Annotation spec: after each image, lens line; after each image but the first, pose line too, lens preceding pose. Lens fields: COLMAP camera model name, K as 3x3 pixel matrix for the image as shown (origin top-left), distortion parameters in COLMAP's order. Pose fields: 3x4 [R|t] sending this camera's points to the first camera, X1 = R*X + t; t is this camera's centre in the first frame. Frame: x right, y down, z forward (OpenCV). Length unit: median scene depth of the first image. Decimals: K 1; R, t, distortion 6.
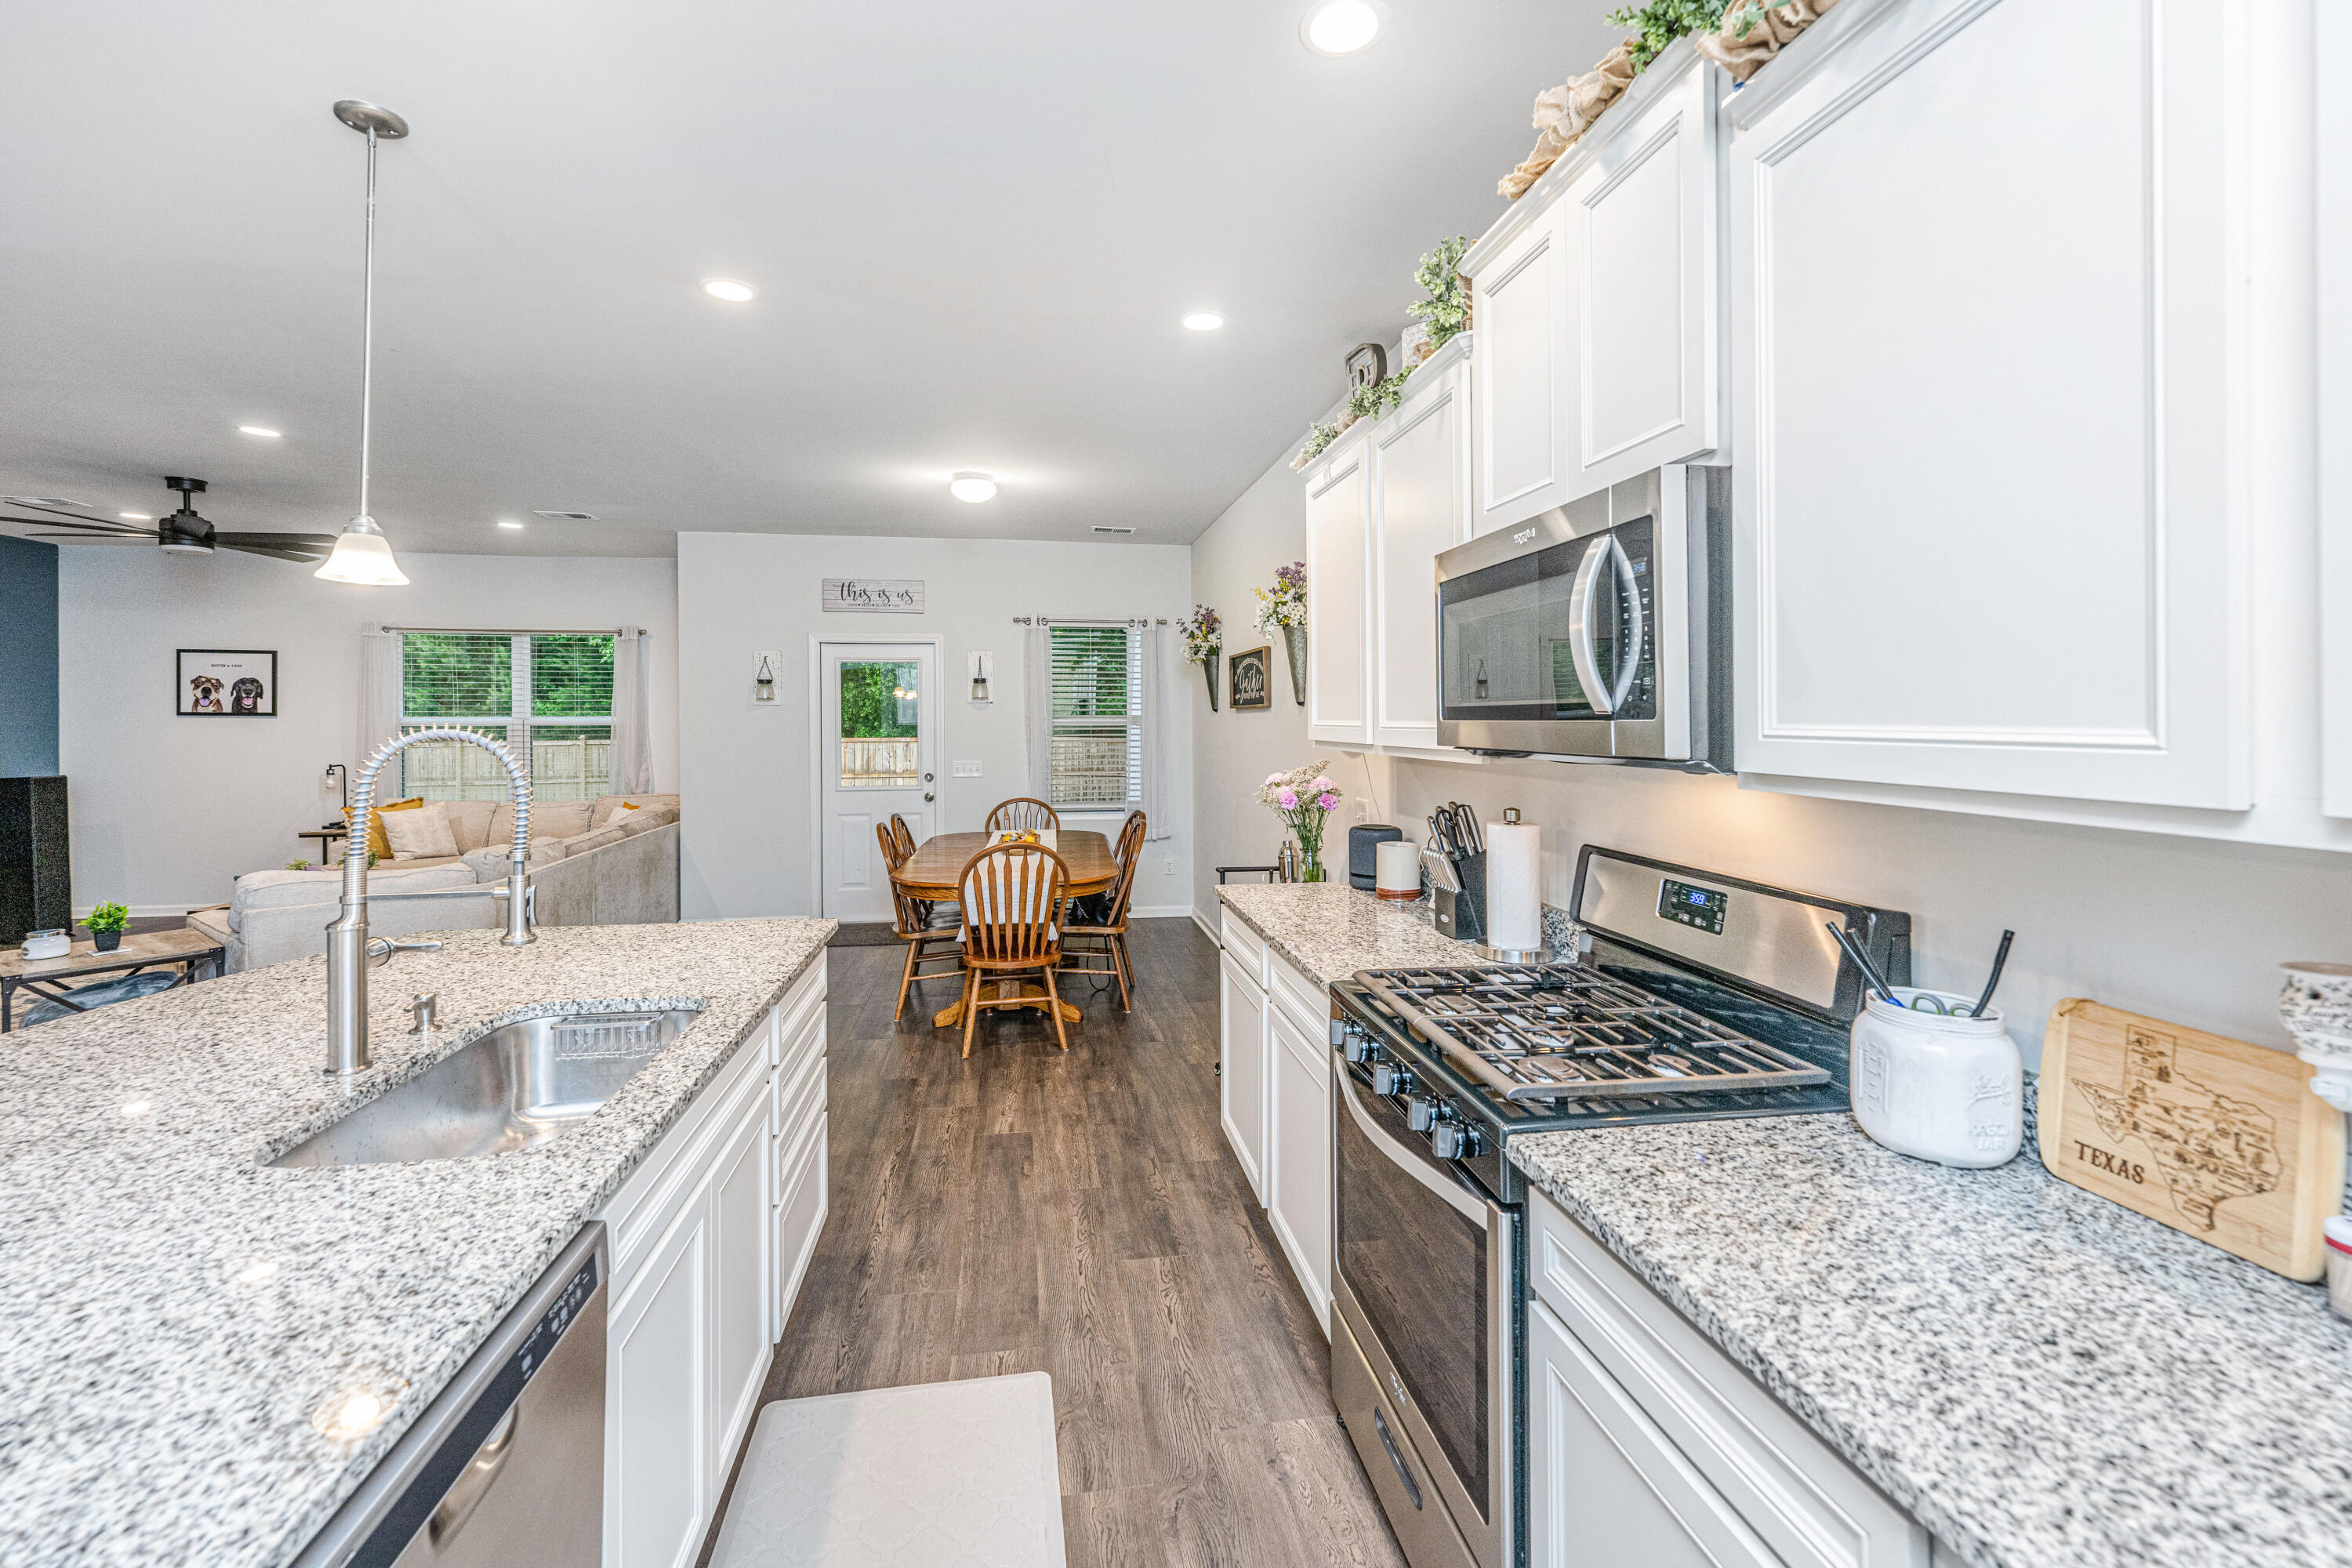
lens RADIAL K [[986.1, 0, 1175.3], [0, 986.1, 723.3], [0, 0, 1]] dist [0.003817, 0.000172]
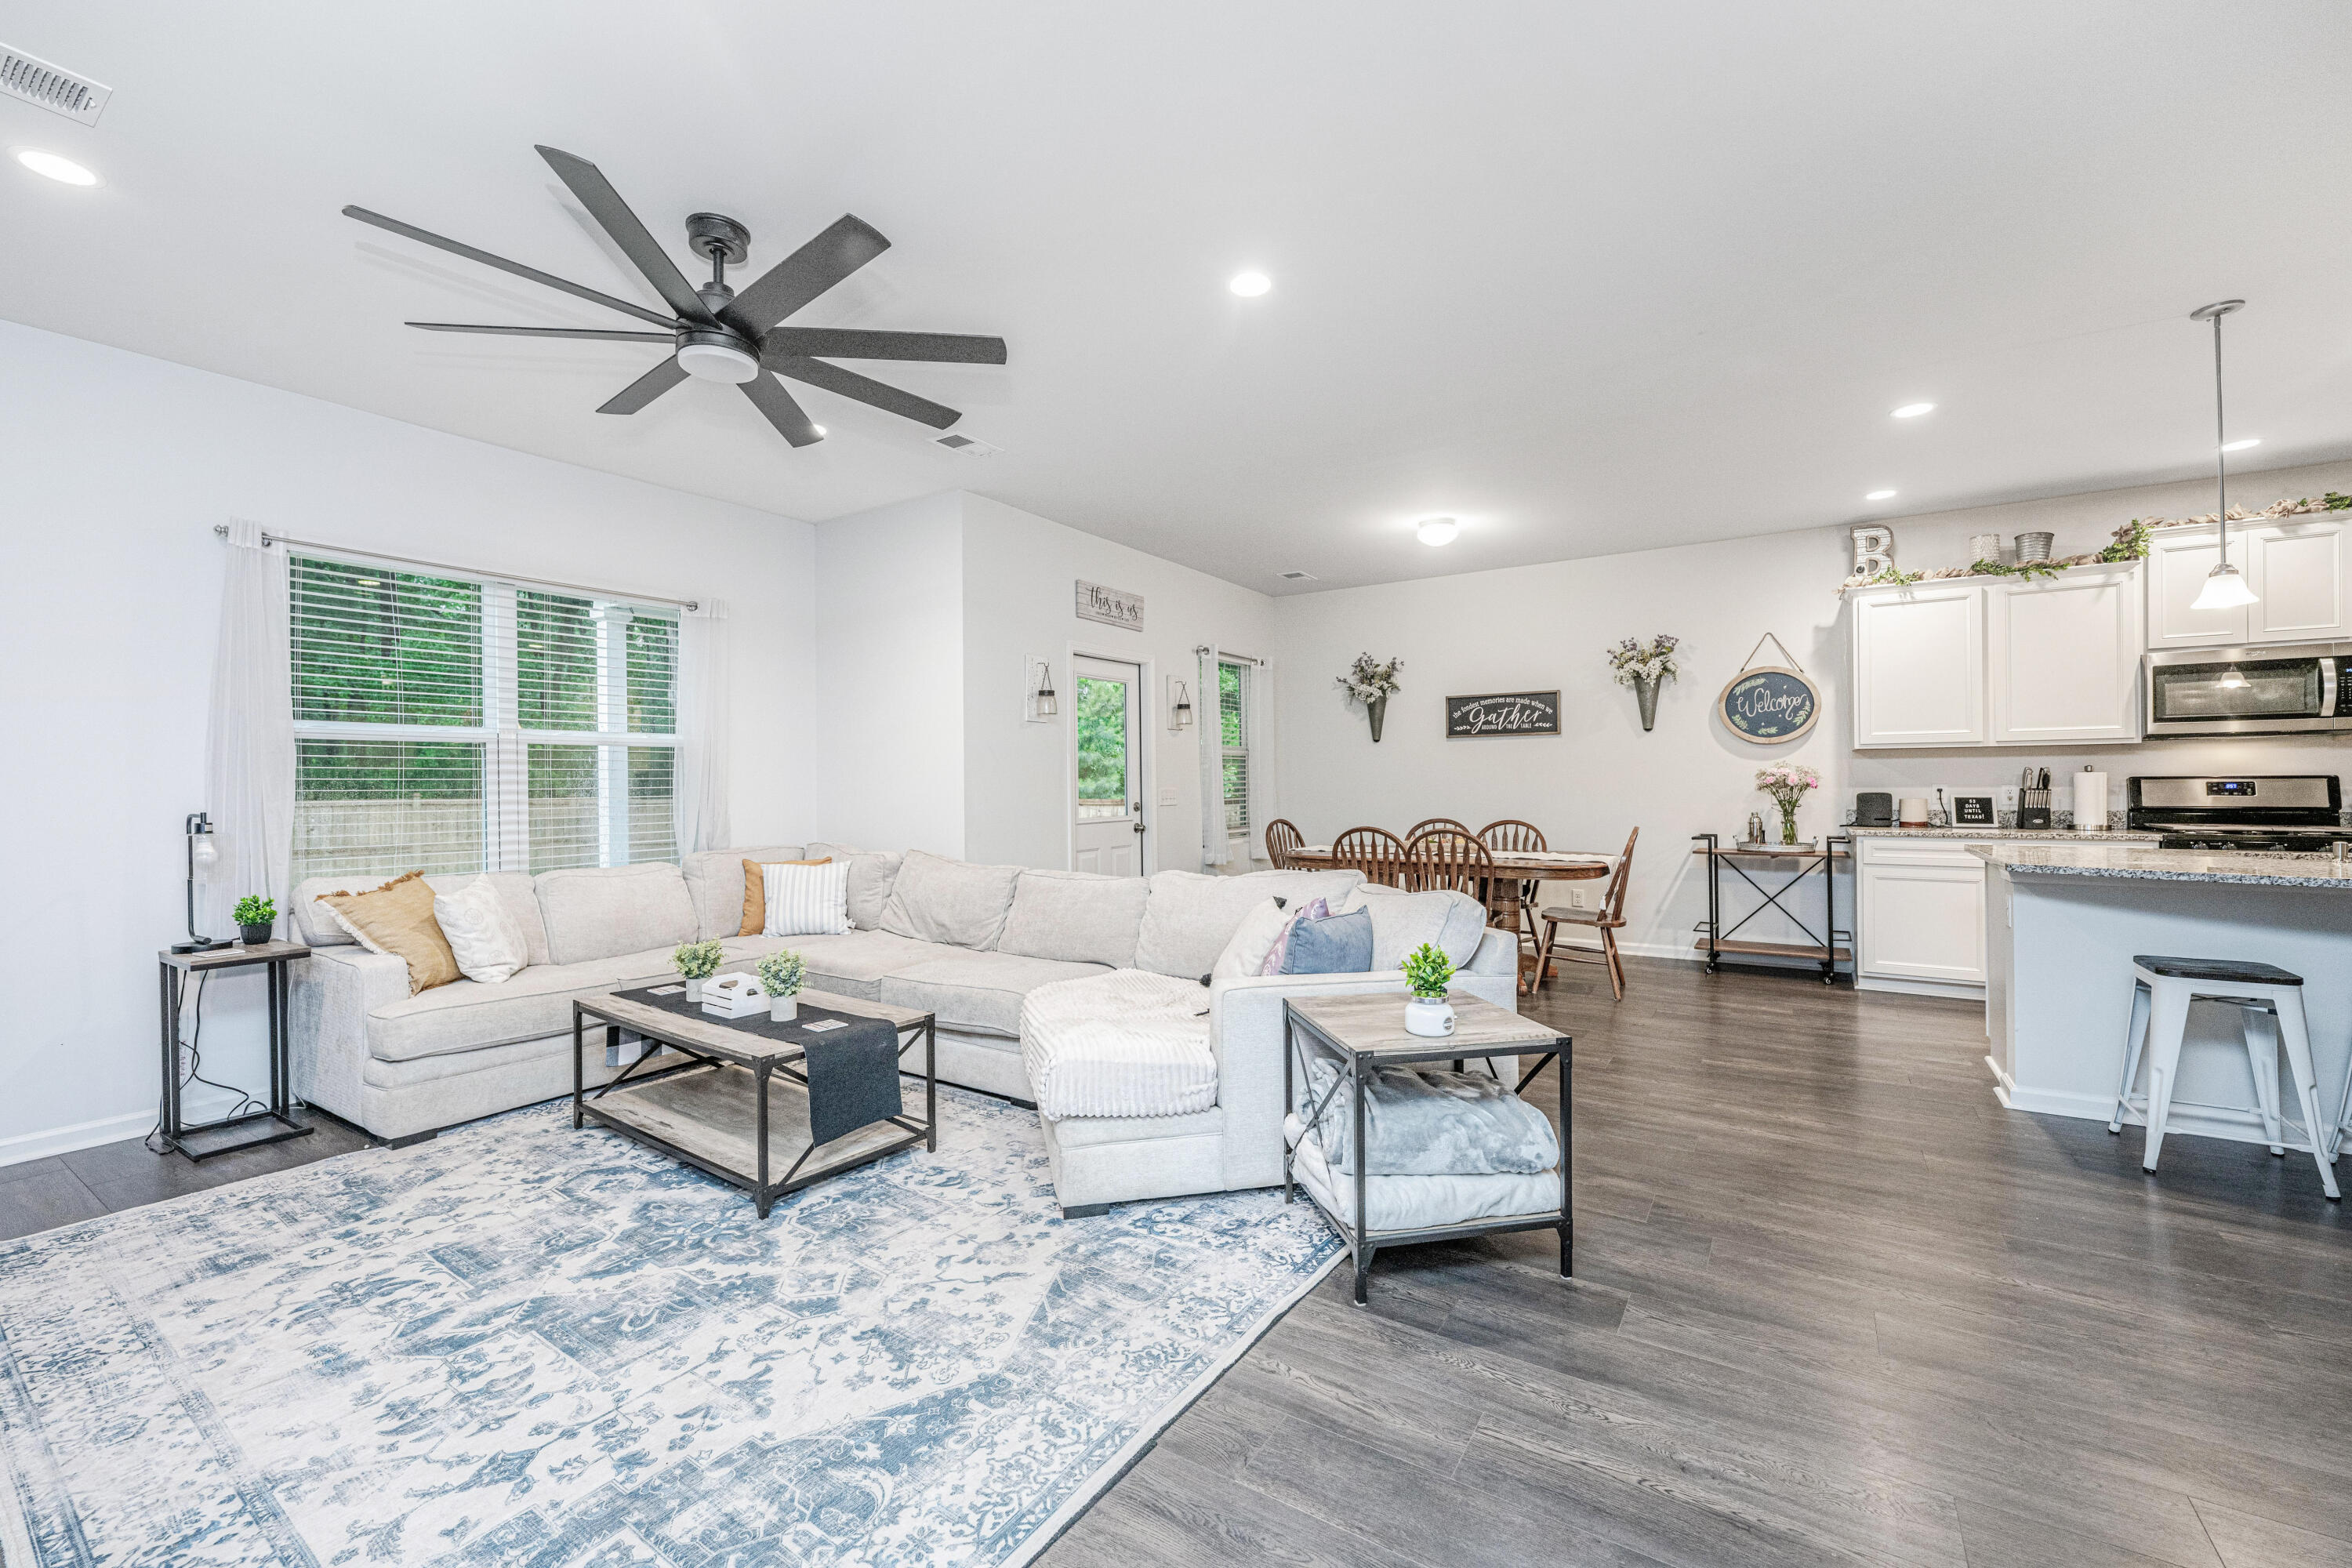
lens RADIAL K [[936.1, 0, 1216.8], [0, 936.1, 787.4], [0, 0, 1]] dist [0.001784, -0.000676]
pose [[0.667317, -0.011368, 0.744687, -2.095684], [0.012253, 0.999916, 0.004285, 0.081563], [-0.744673, 0.006265, 0.667400, 0.840091]]
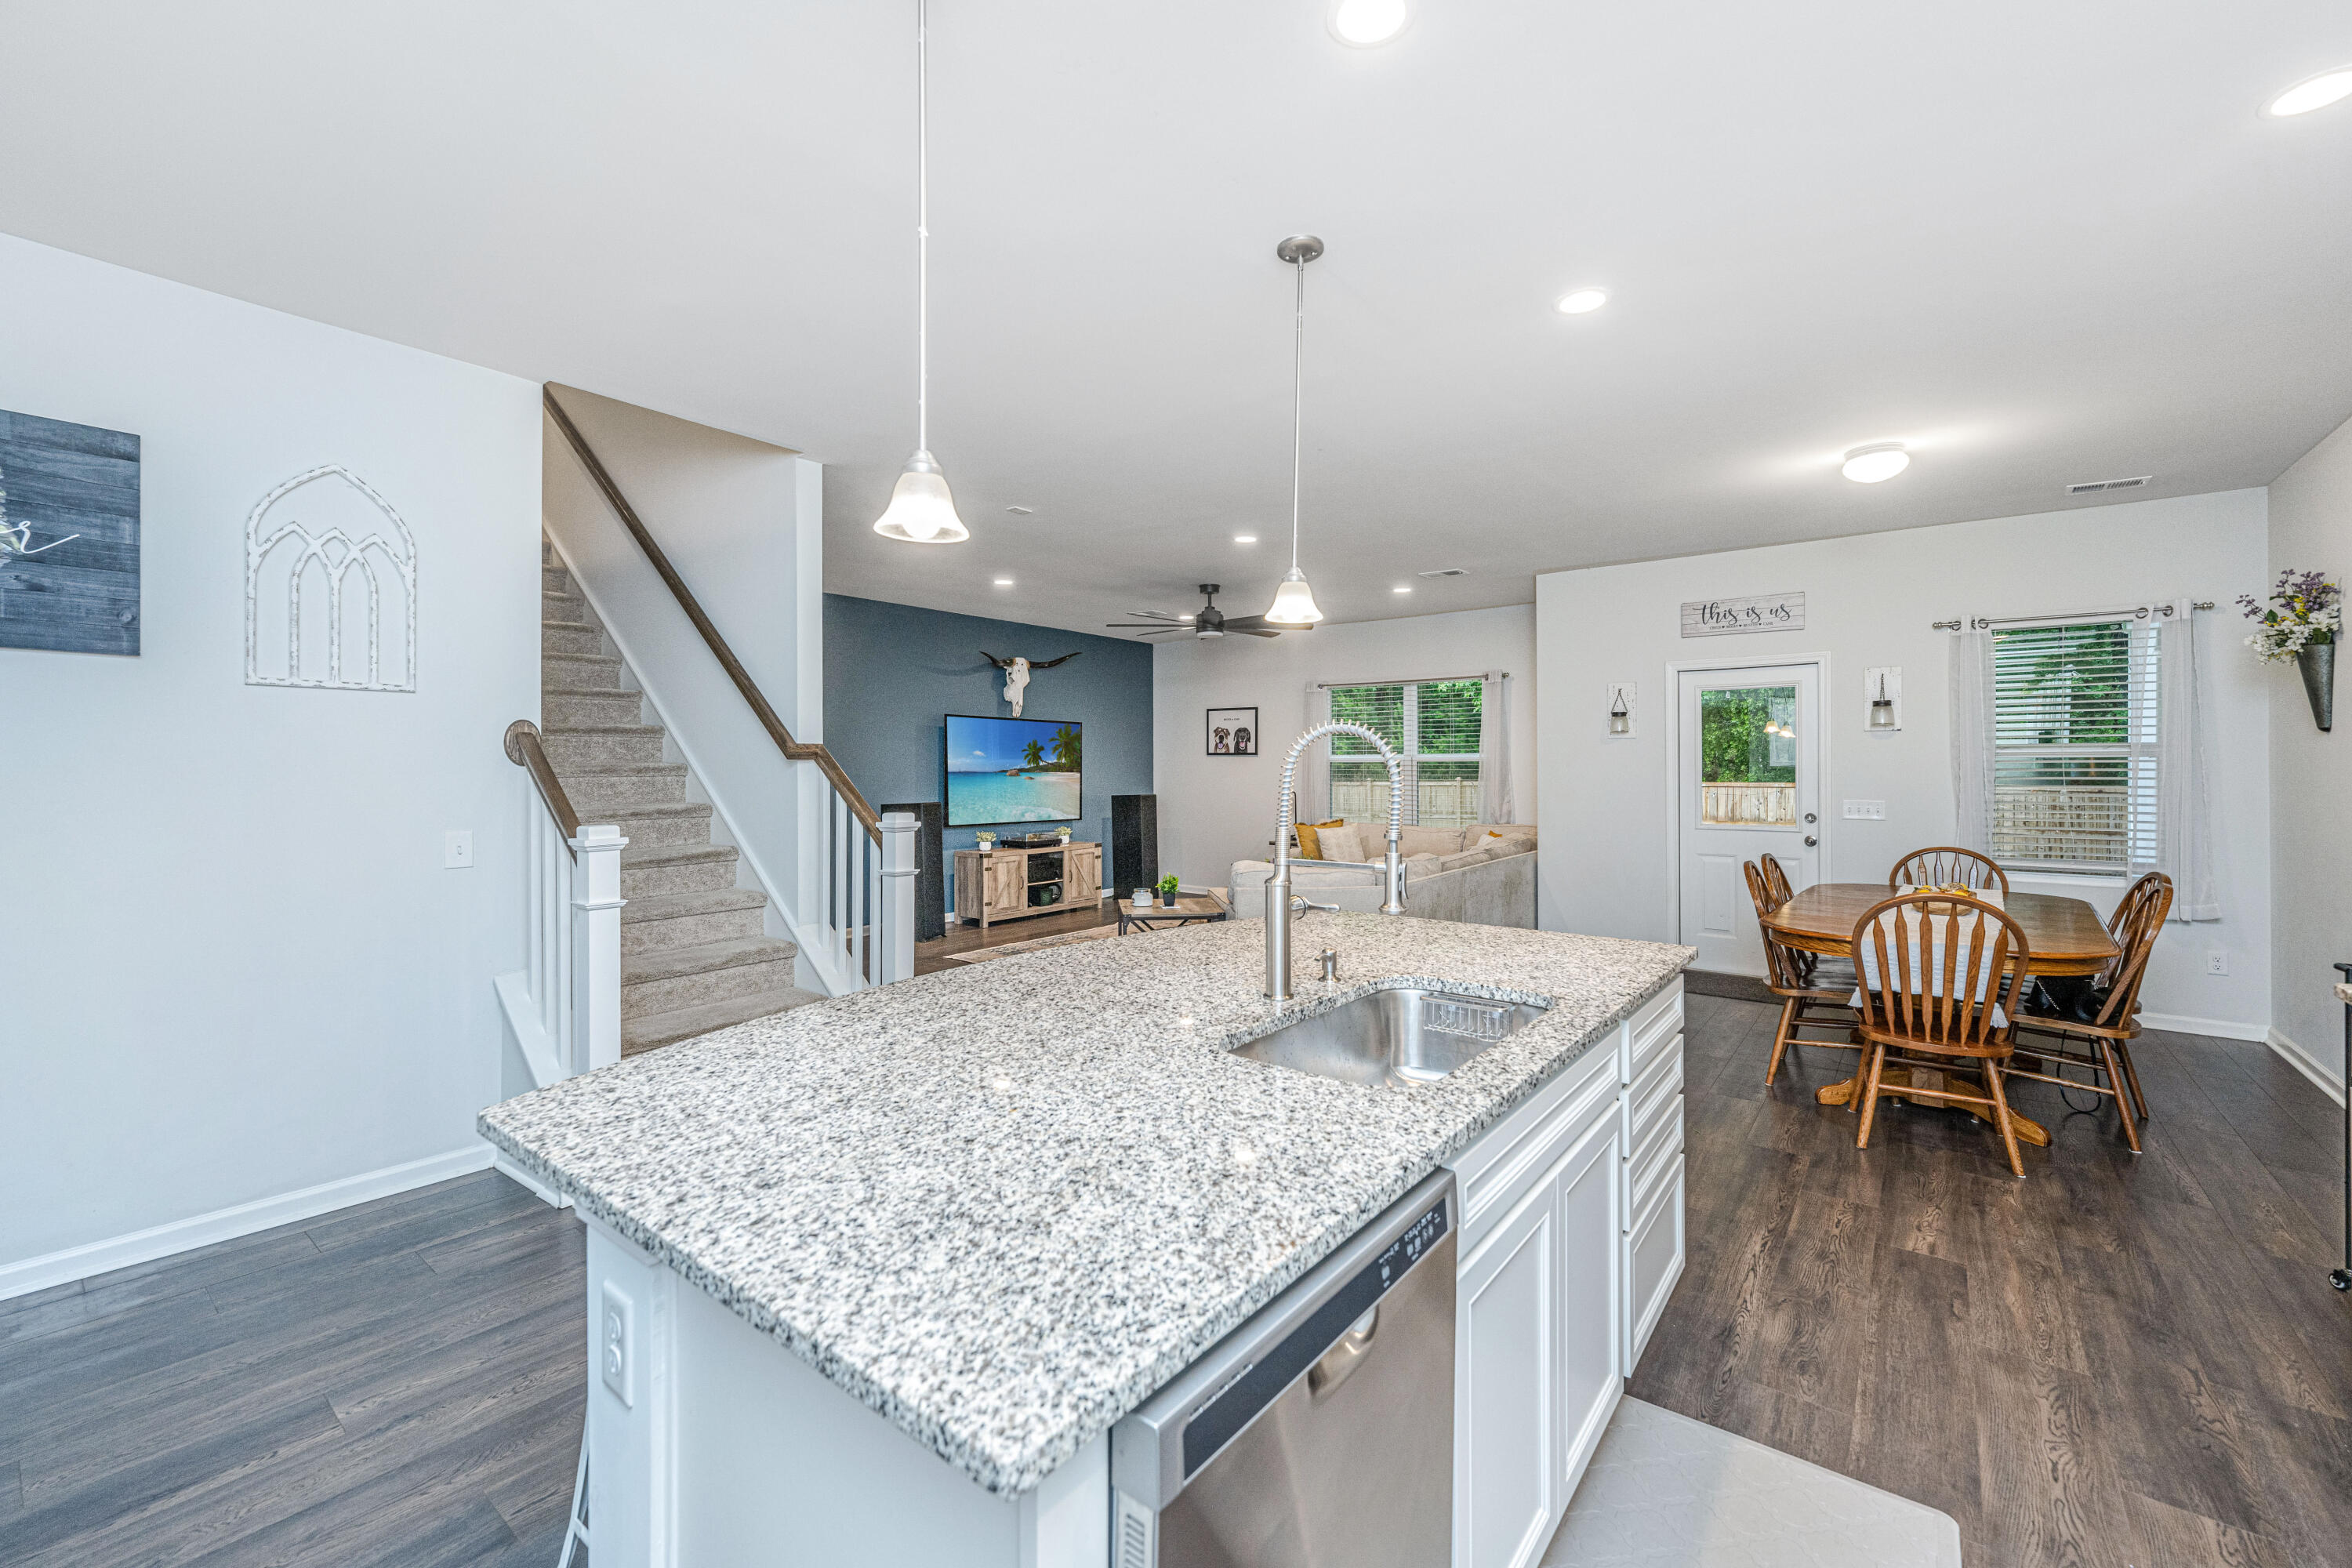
lens RADIAL K [[966.5, 0, 1185.3], [0, 966.5, 771.1], [0, 0, 1]] dist [0.004009, 0.000134]
pose [[0.684198, 0.002683, -0.729292, -0.012491], [-0.002341, 0.999996, 0.001483, 0.033184], [0.729293, 0.000693, 0.684201, 0.039958]]
